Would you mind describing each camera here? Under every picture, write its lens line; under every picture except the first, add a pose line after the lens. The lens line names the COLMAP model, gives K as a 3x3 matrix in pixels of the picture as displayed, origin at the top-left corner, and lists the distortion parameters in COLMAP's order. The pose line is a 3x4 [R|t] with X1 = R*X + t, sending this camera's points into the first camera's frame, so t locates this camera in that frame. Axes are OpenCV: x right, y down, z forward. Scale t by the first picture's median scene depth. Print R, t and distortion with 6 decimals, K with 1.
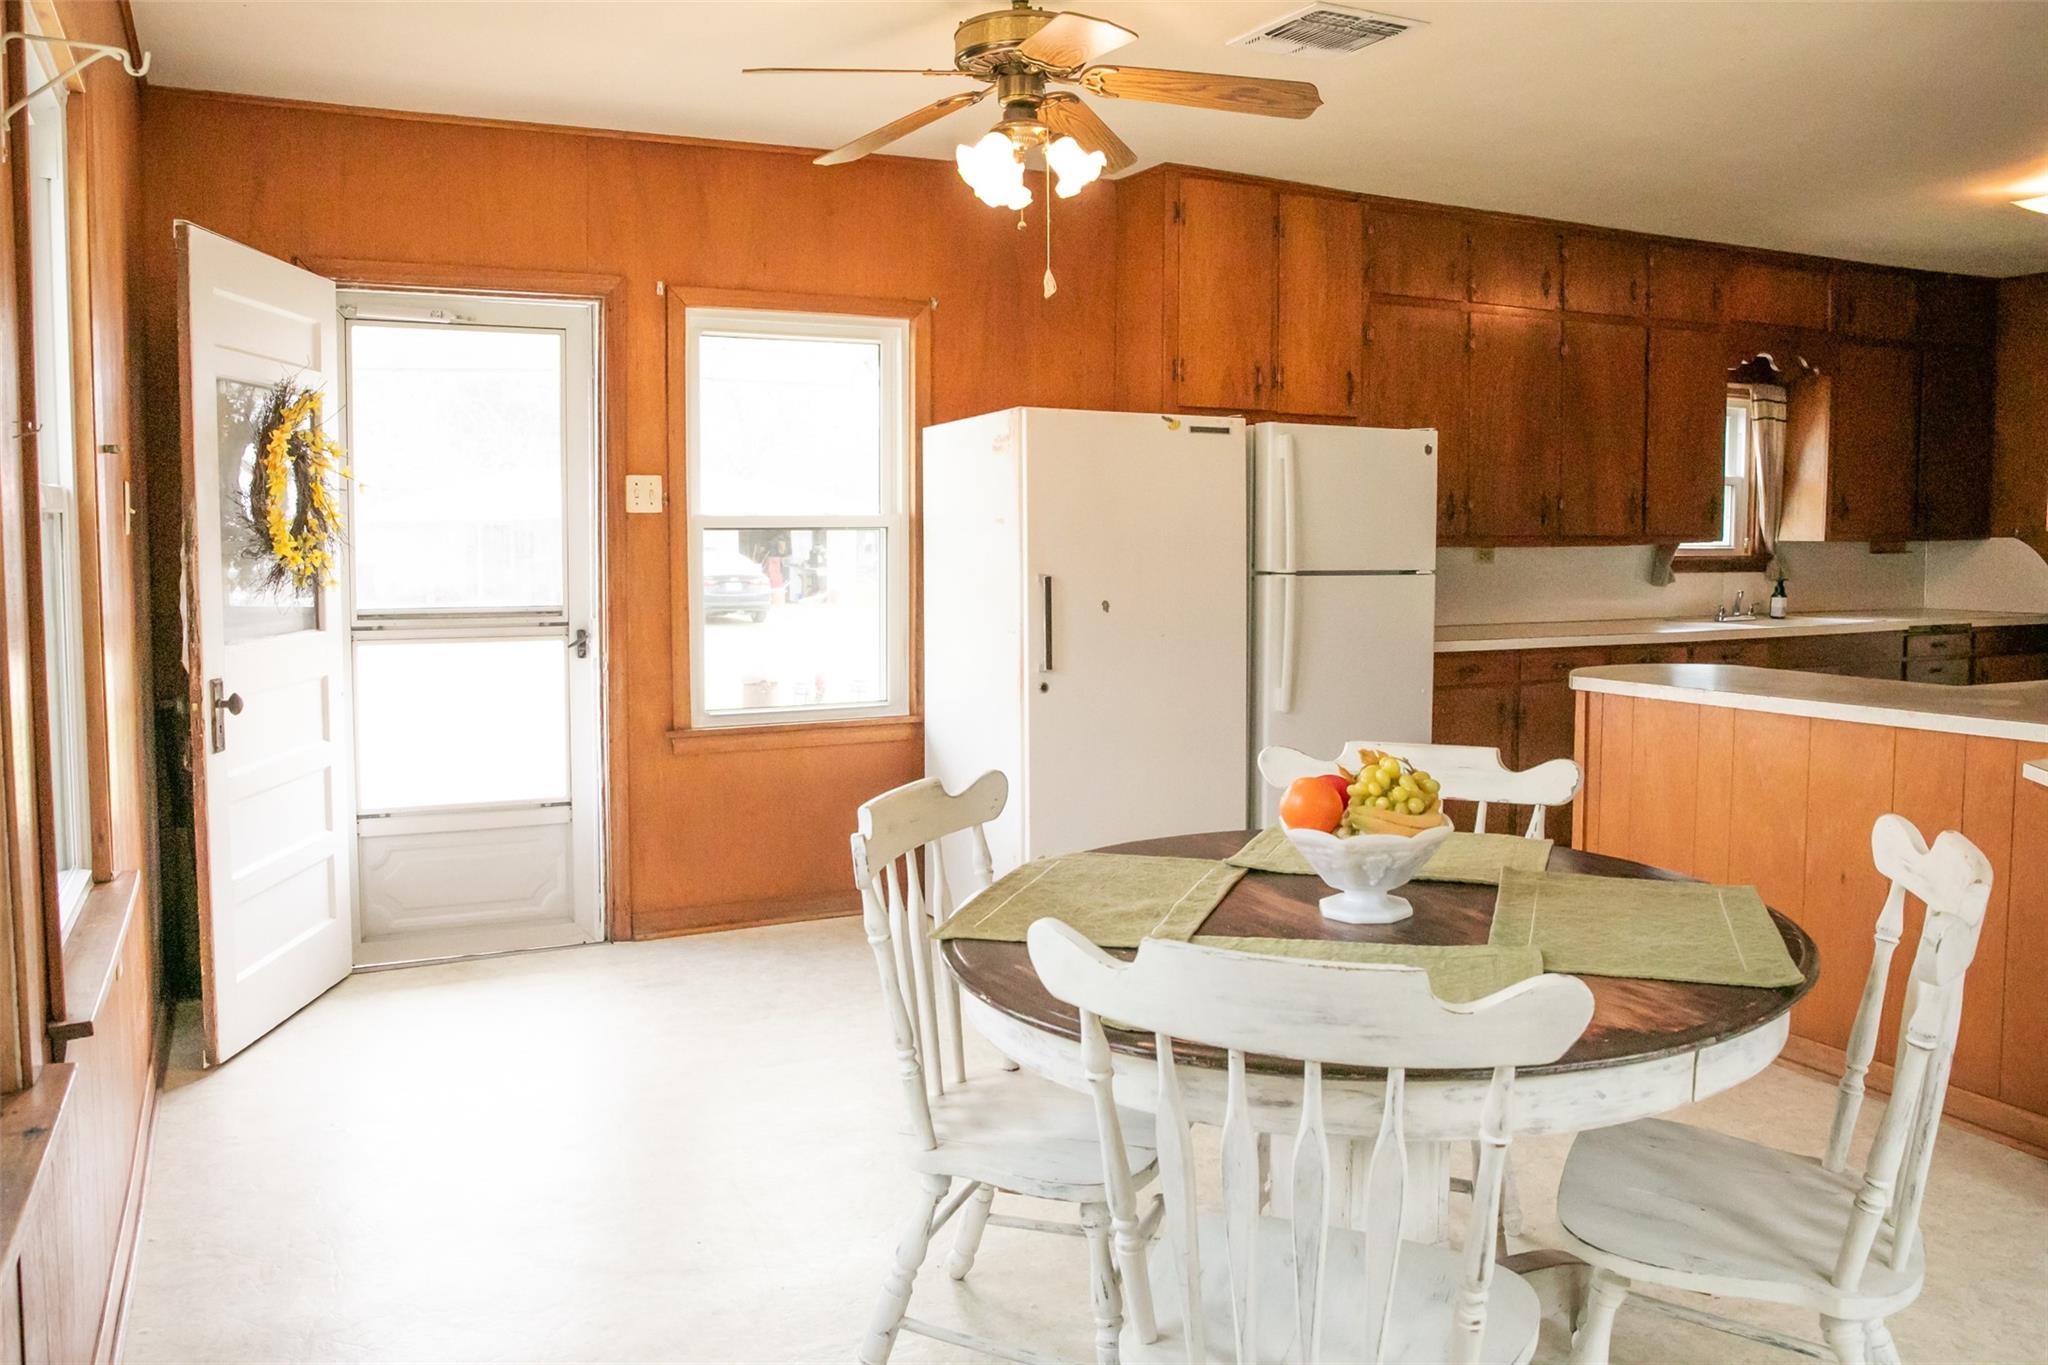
lens RADIAL K [[1457.9, 0, 1021.0], [0, 1457.9, 680.8], [0, 0, 1]] dist [-0.058522, 0.030905]
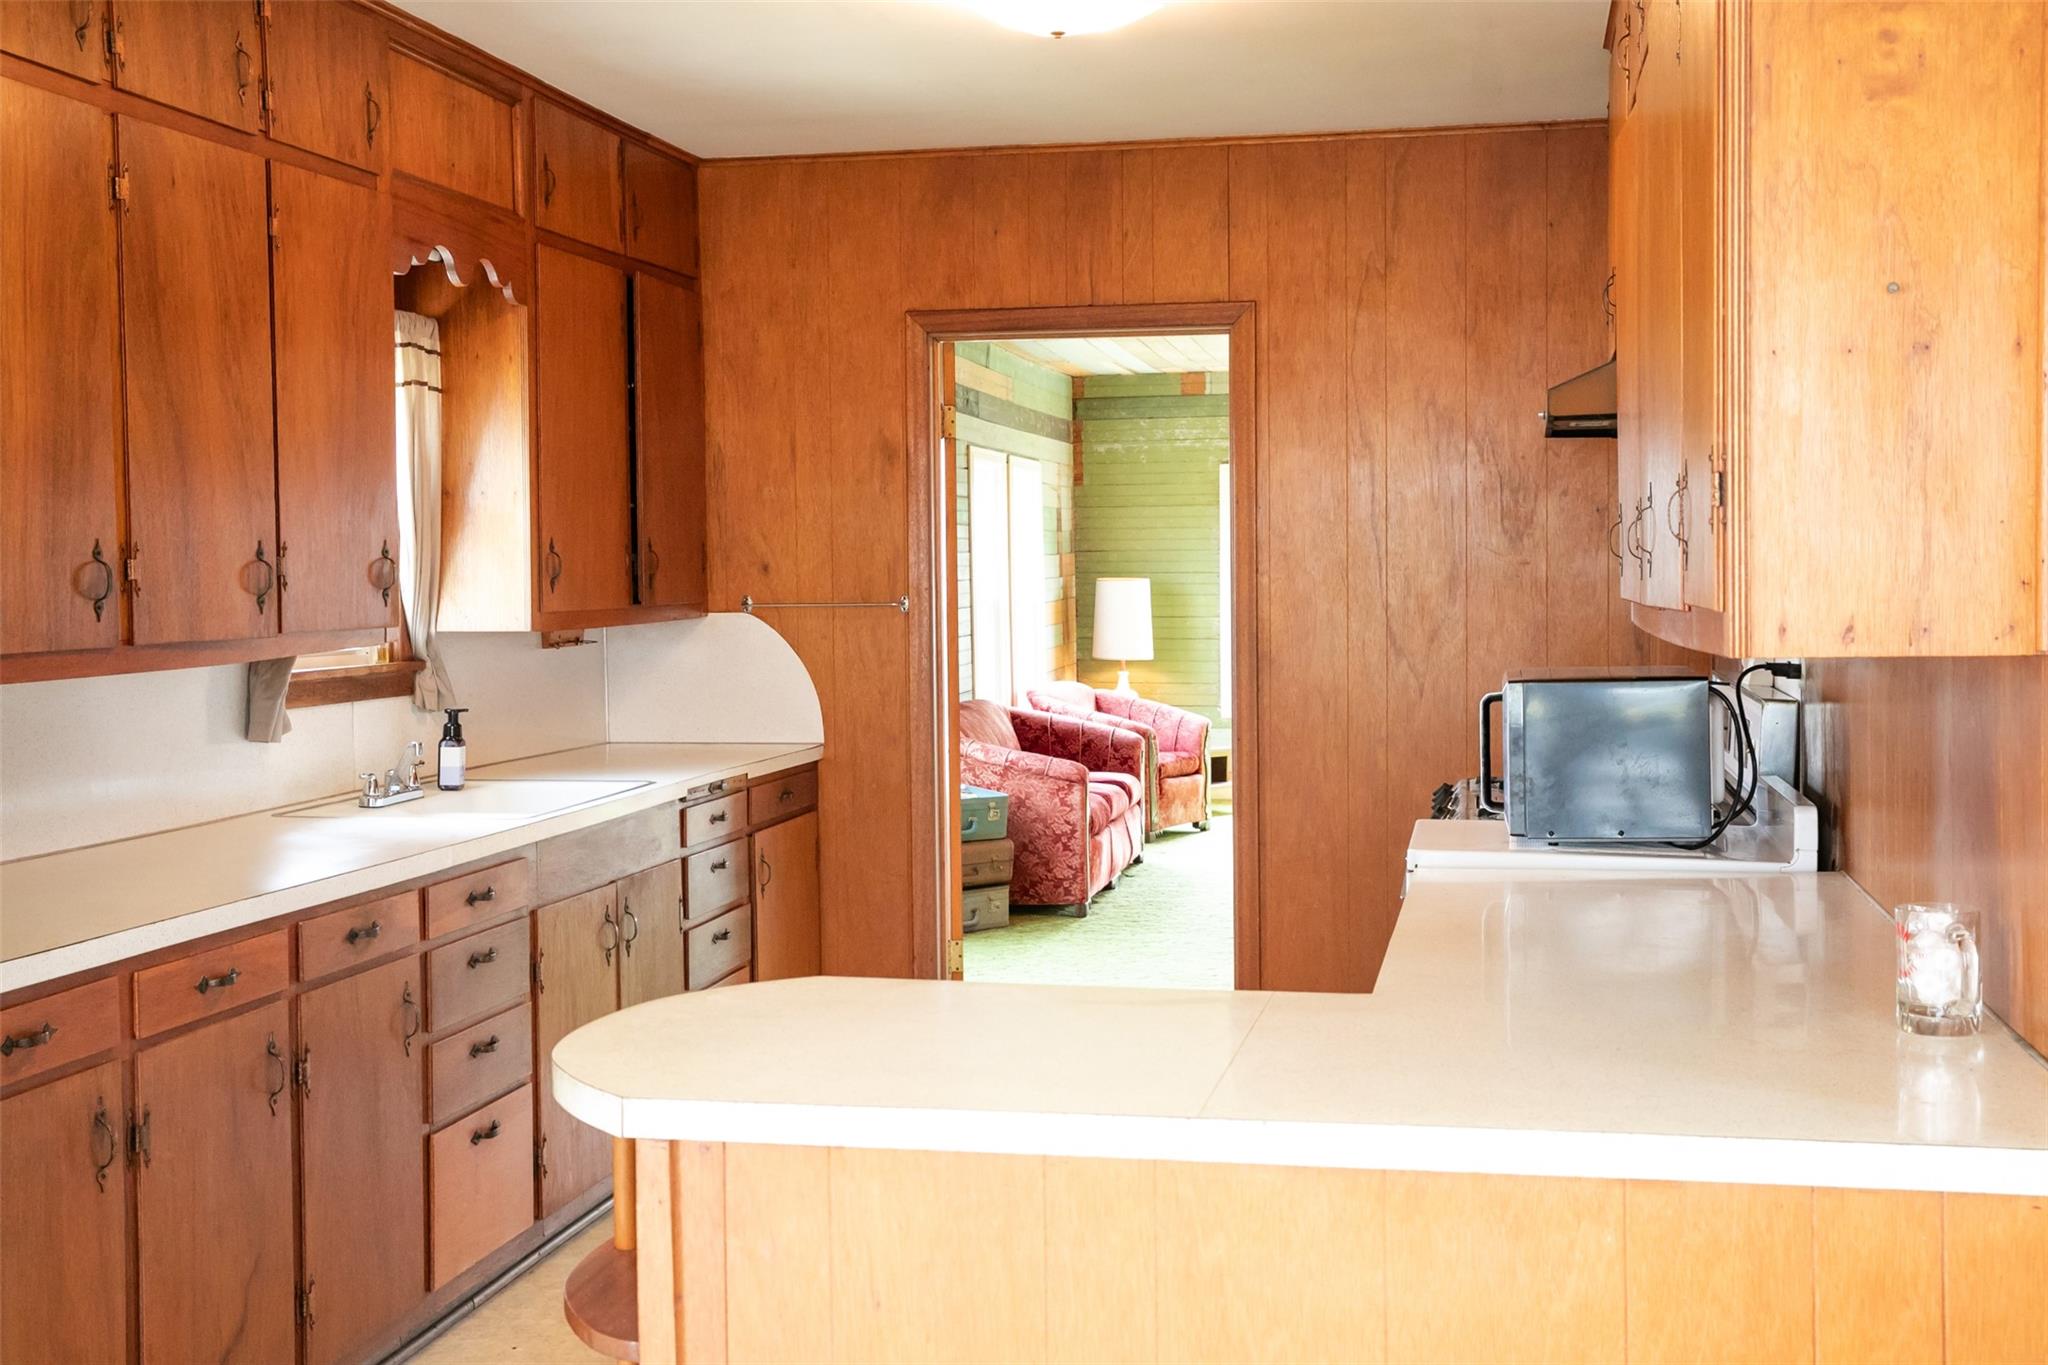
lens RADIAL K [[2457.4, 0, 1023.9], [0, 2457.4, 684.9], [0, 0, 1]] dist [0.003173, 0.000000]
pose [[0.626822, -0.038416, 0.778215, -0.004400], [0.083499, 0.996344, -0.018072, -0.049438], [-0.774676, 0.076308, 0.627738, 0.331373]]
